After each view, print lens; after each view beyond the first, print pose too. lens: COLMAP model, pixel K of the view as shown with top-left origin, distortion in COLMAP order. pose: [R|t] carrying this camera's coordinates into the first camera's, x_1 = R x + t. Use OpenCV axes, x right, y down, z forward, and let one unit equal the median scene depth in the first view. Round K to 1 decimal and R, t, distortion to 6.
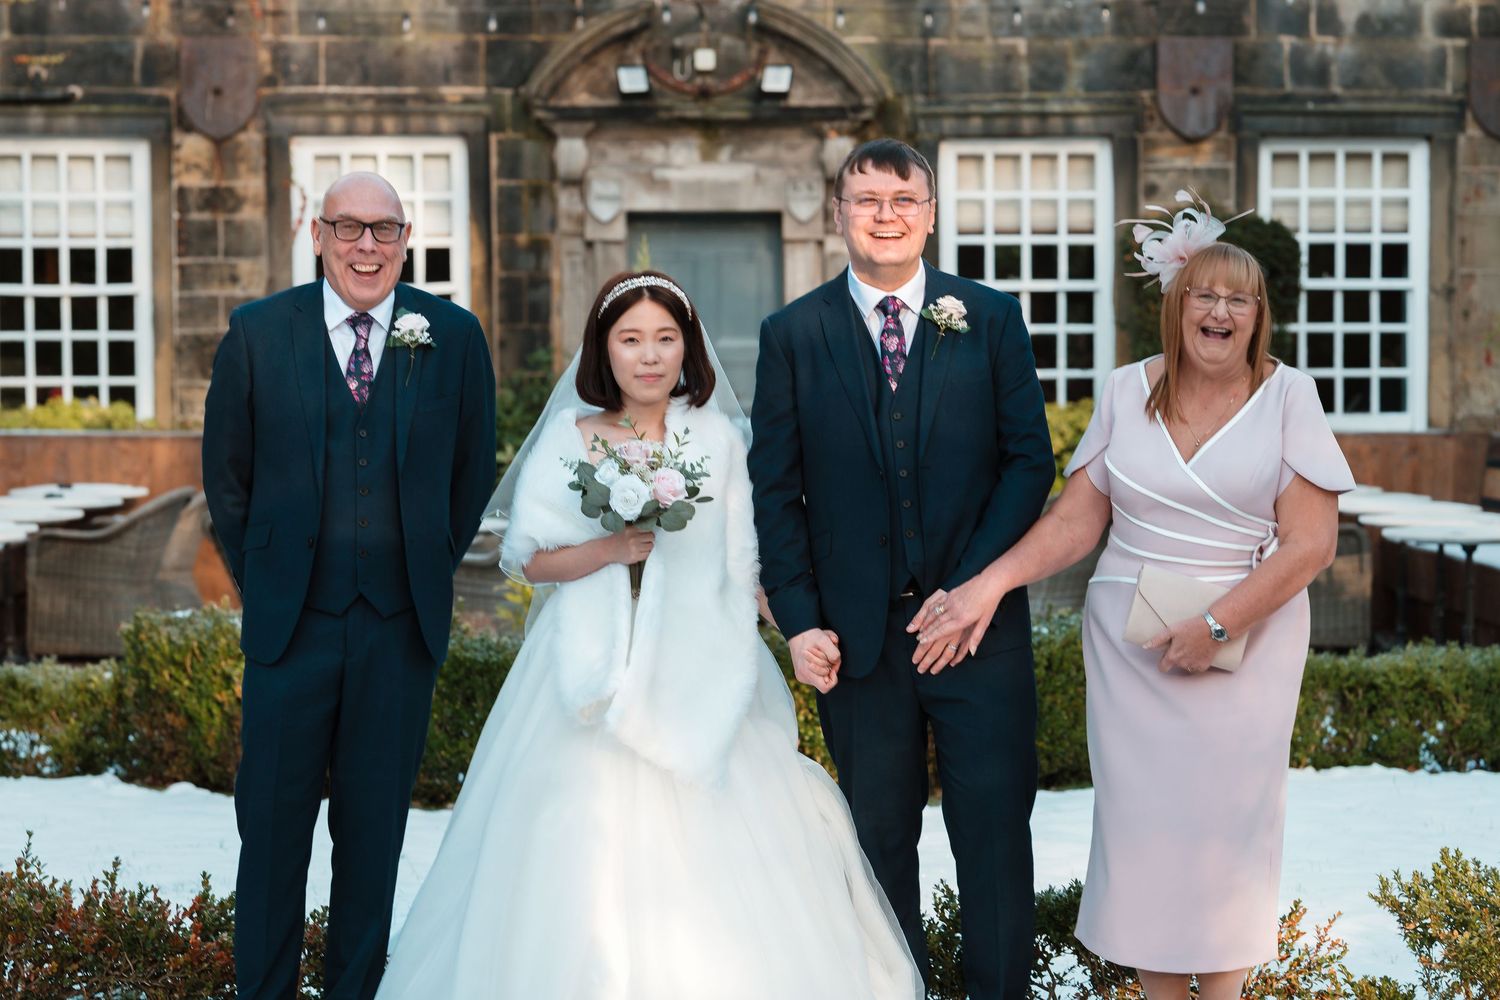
lens RADIAL K [[3815.5, 0, 718.9], [0, 3815.5, 443.3], [0, 0, 1]] dist [0.020021, -0.140521]
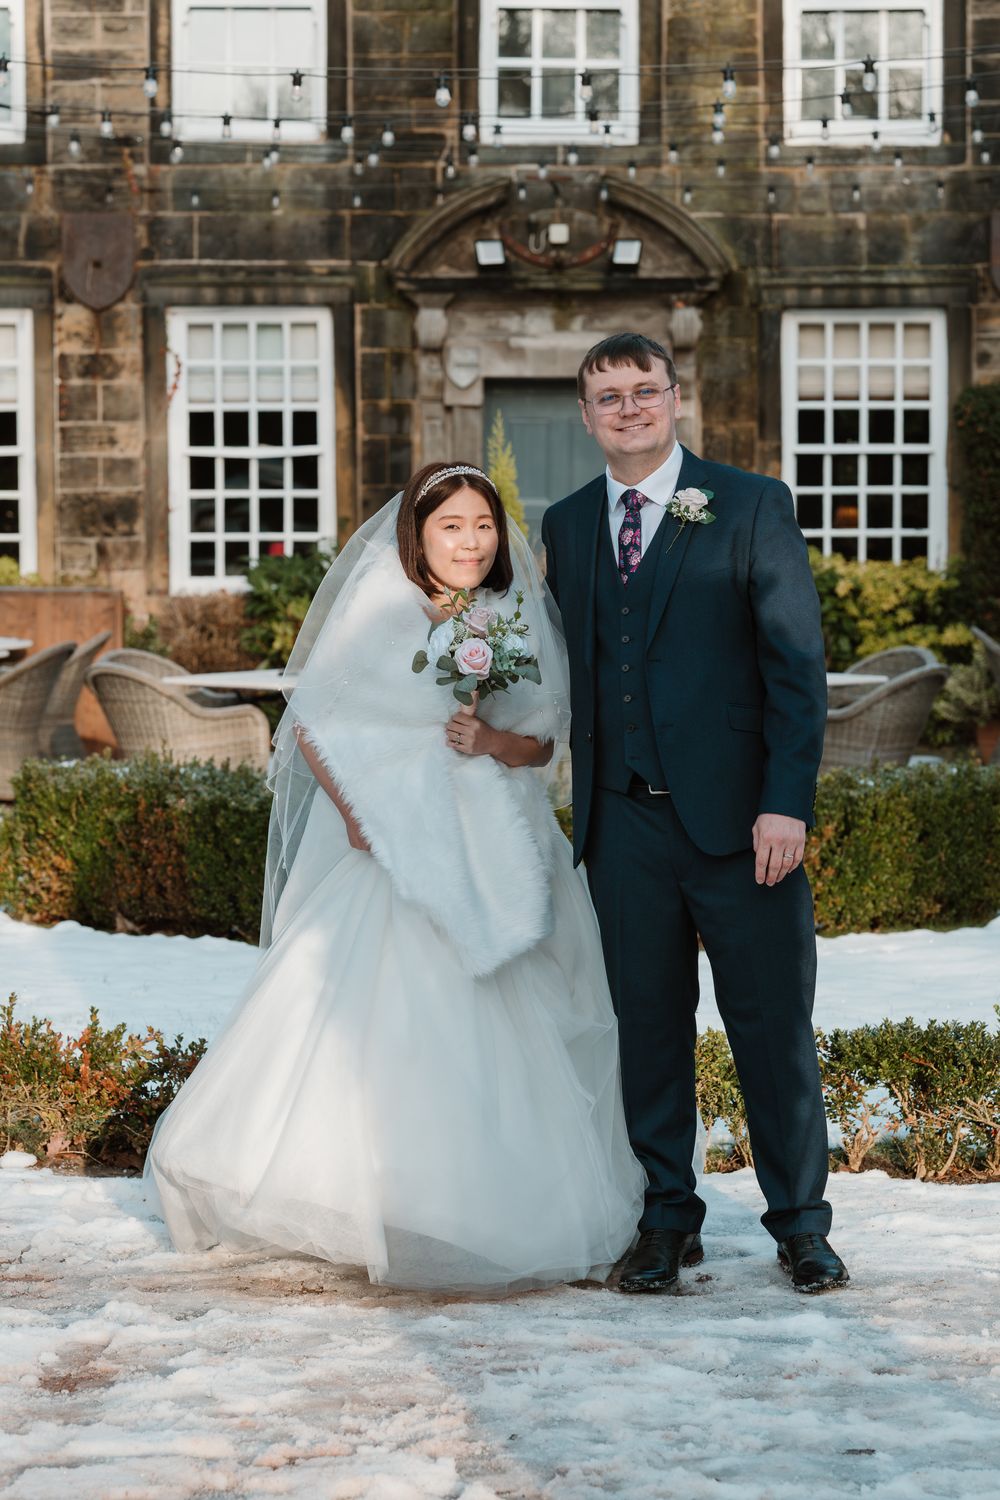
lens RADIAL K [[3717.2, 0, 475.2], [0, 3717.2, 704.1], [0, 0, 1]] dist [-0.003524, 0.358346]
pose [[0.999617, 0.003766, -0.027422, 0.001909], [-0.002850, 0.999439, 0.033369, -0.004985], [0.027533, -0.033278, 0.999067, -0.028696]]
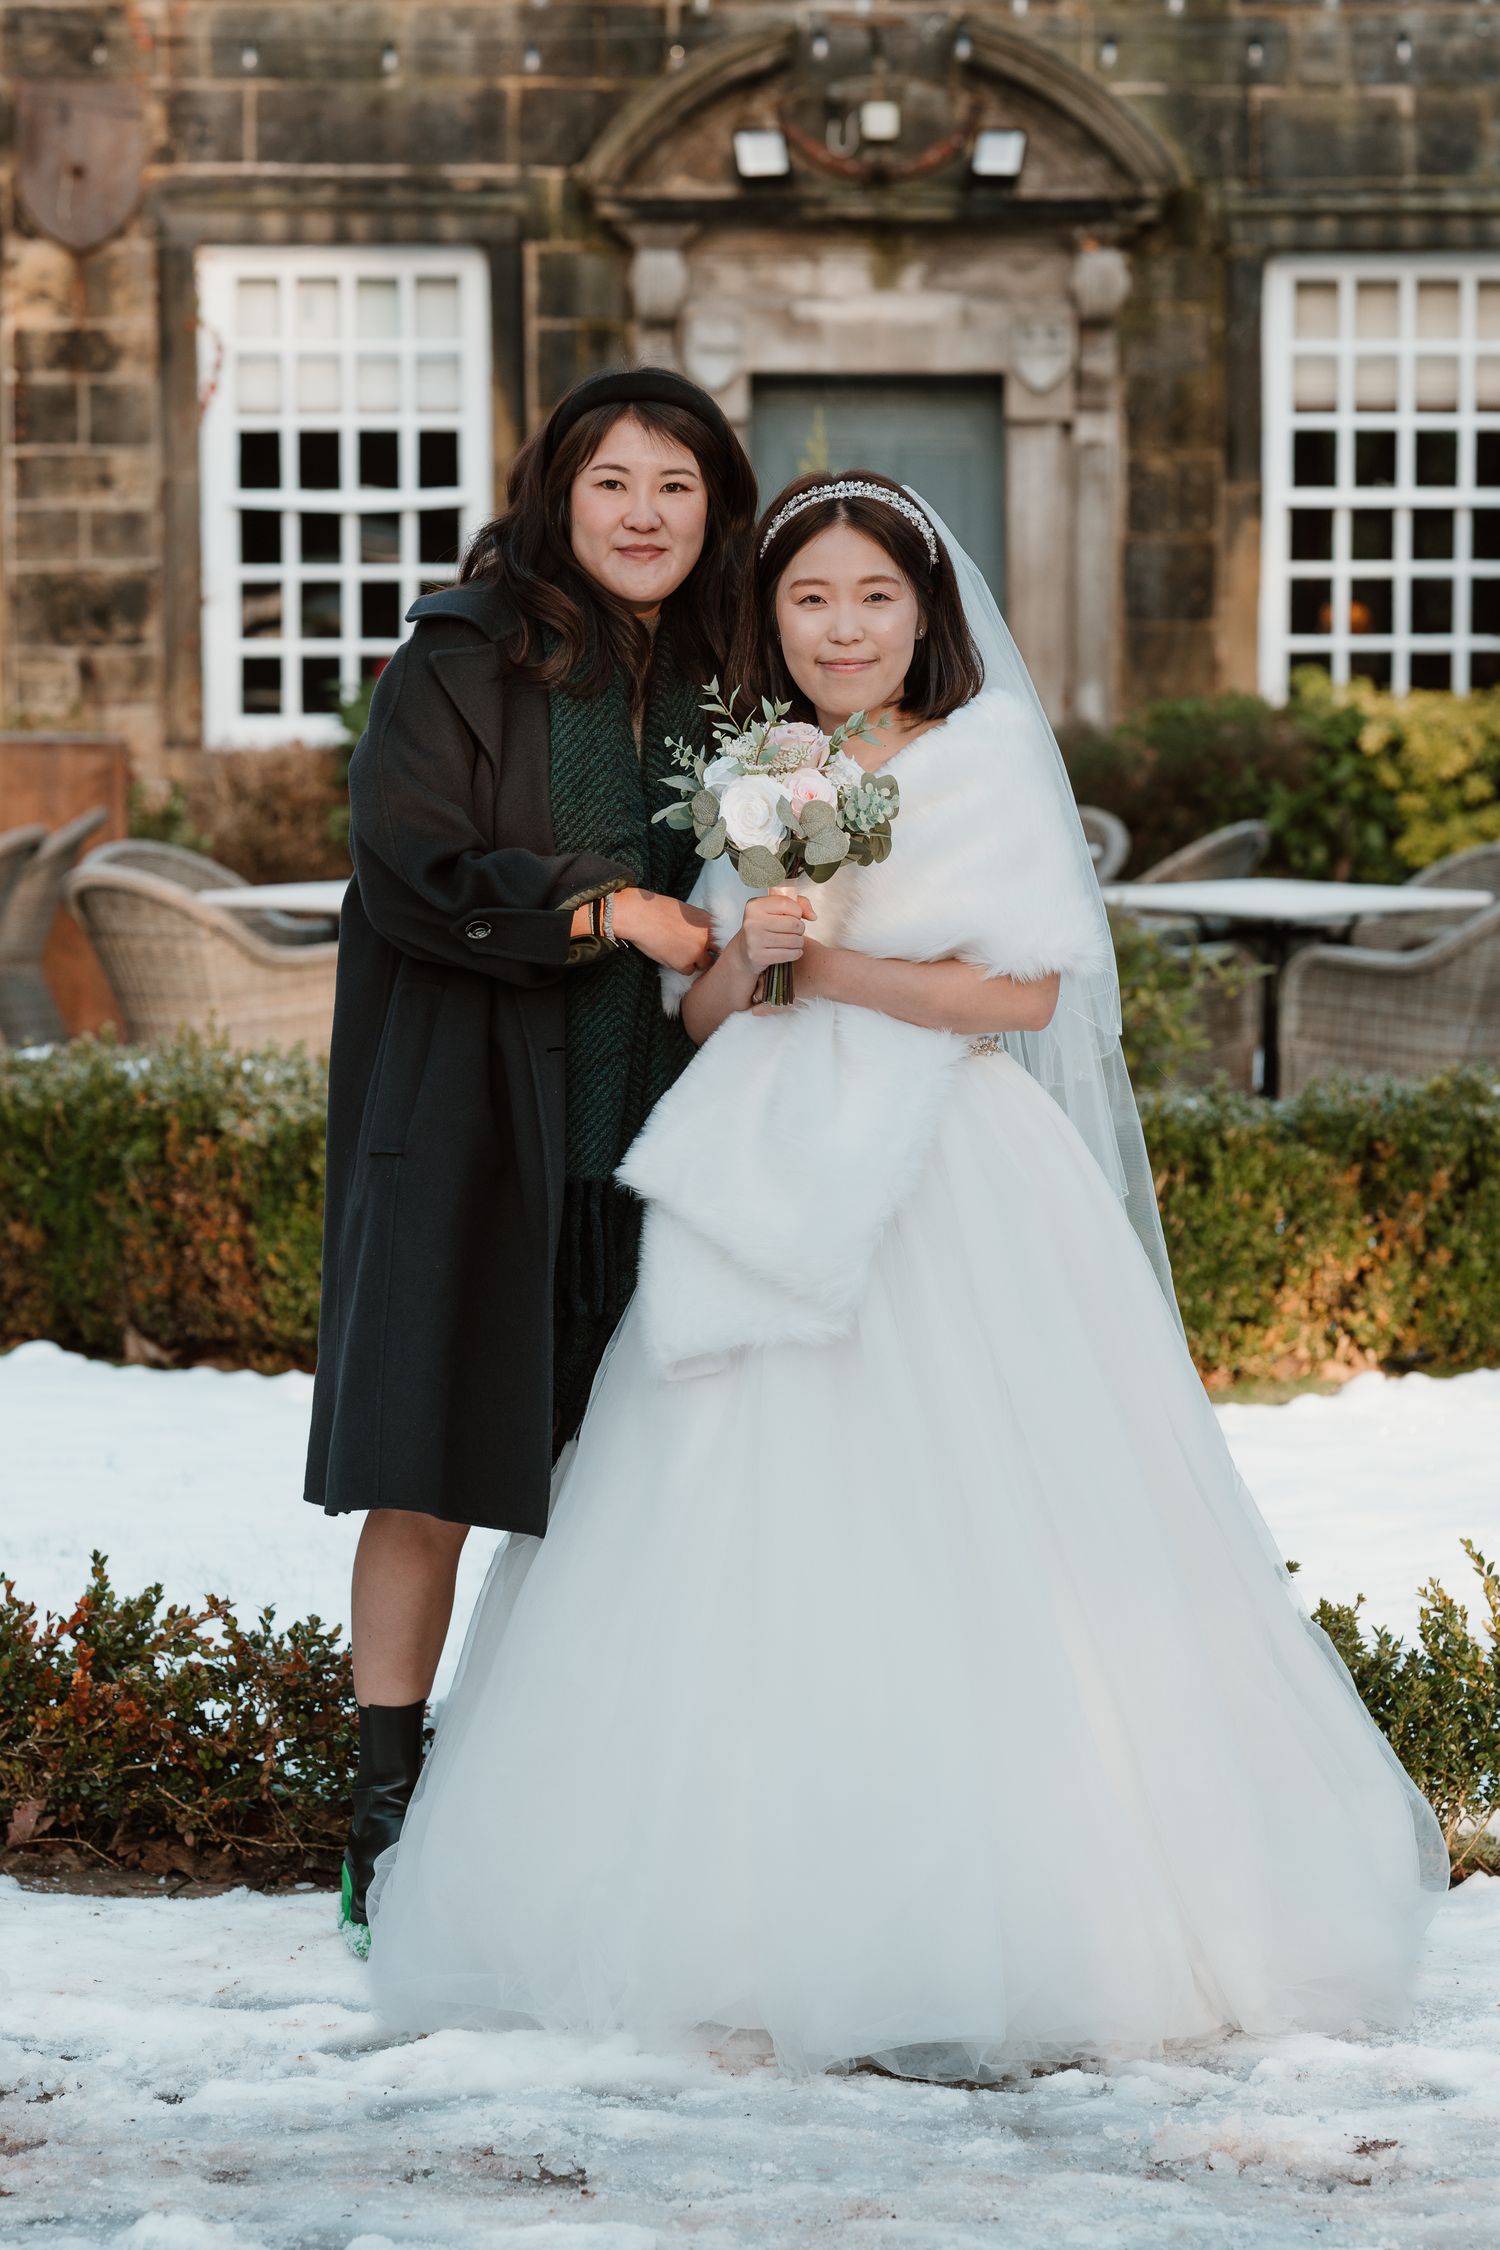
lens RADIAL K [[5723.3, 0, 680.8], [0, 5723.3, 1127.8], [0, 0, 1]] dist [0.020021, -0.140521]
pose [[0.999761, 0.006785, -0.020767, -0.015384], [-0.005344, 0.997625, 0.068666, -0.003265], [0.021184, -0.068538, 0.997424, 0.081970]]
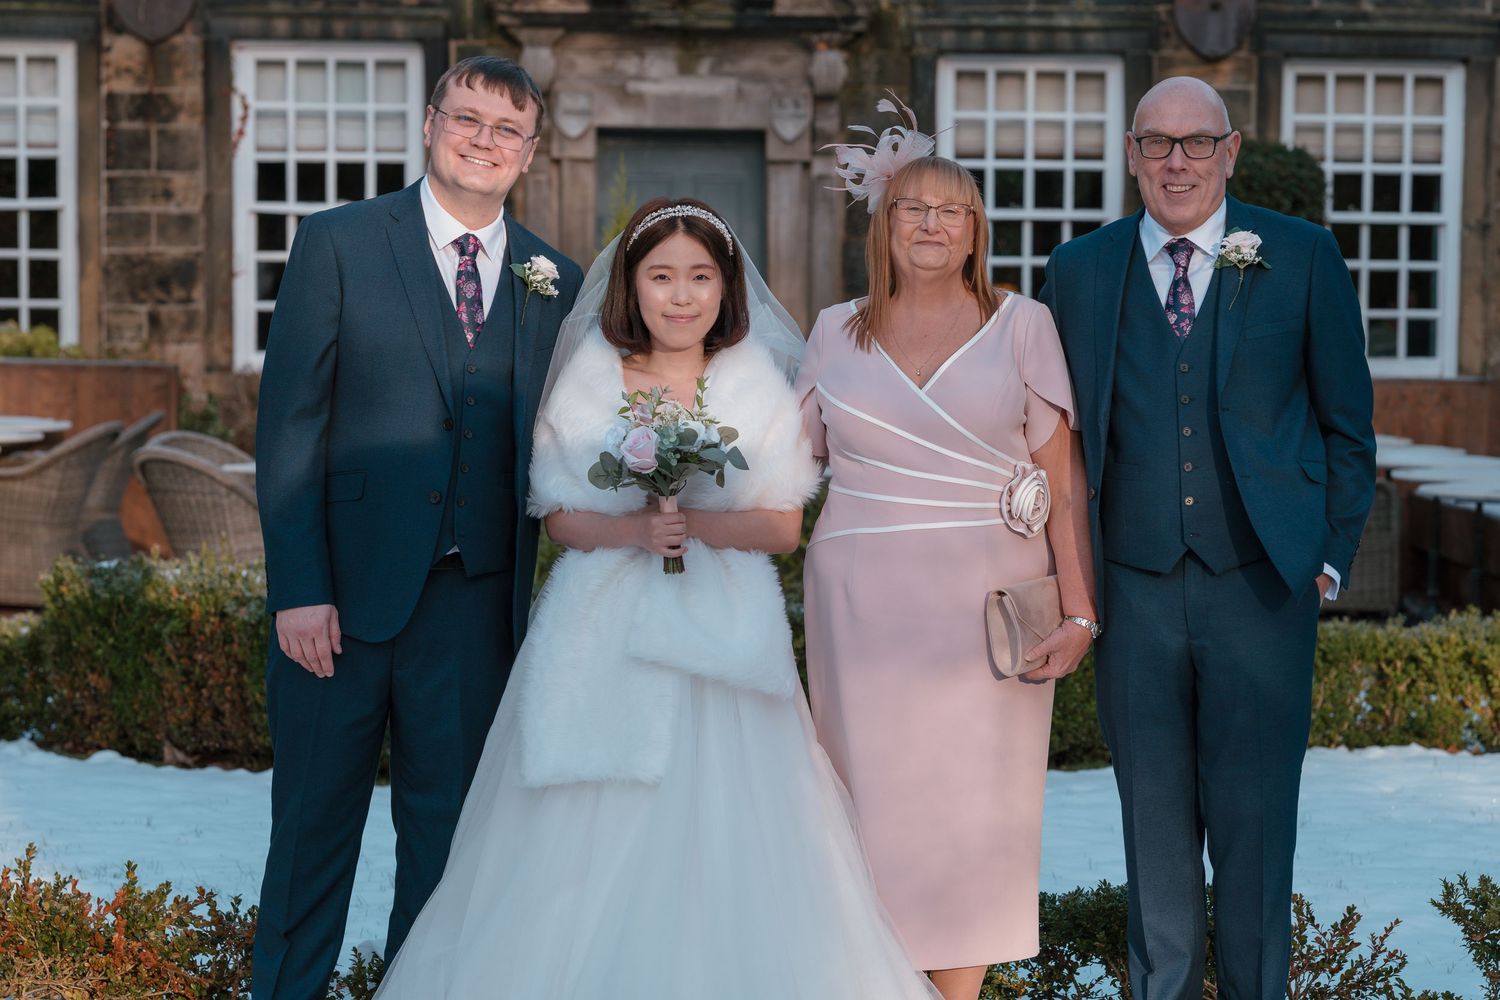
lens RADIAL K [[4010.8, 0, 794.0], [0, 4010.8, 499.2], [0, 0, 1]] dist [0.030742, -0.173803]
pose [[0.999490, 0.012770, 0.029260, -0.003862], [-0.013669, 0.999434, 0.030752, -0.001511], [-0.028851, -0.031136, 0.999099, 0.029072]]
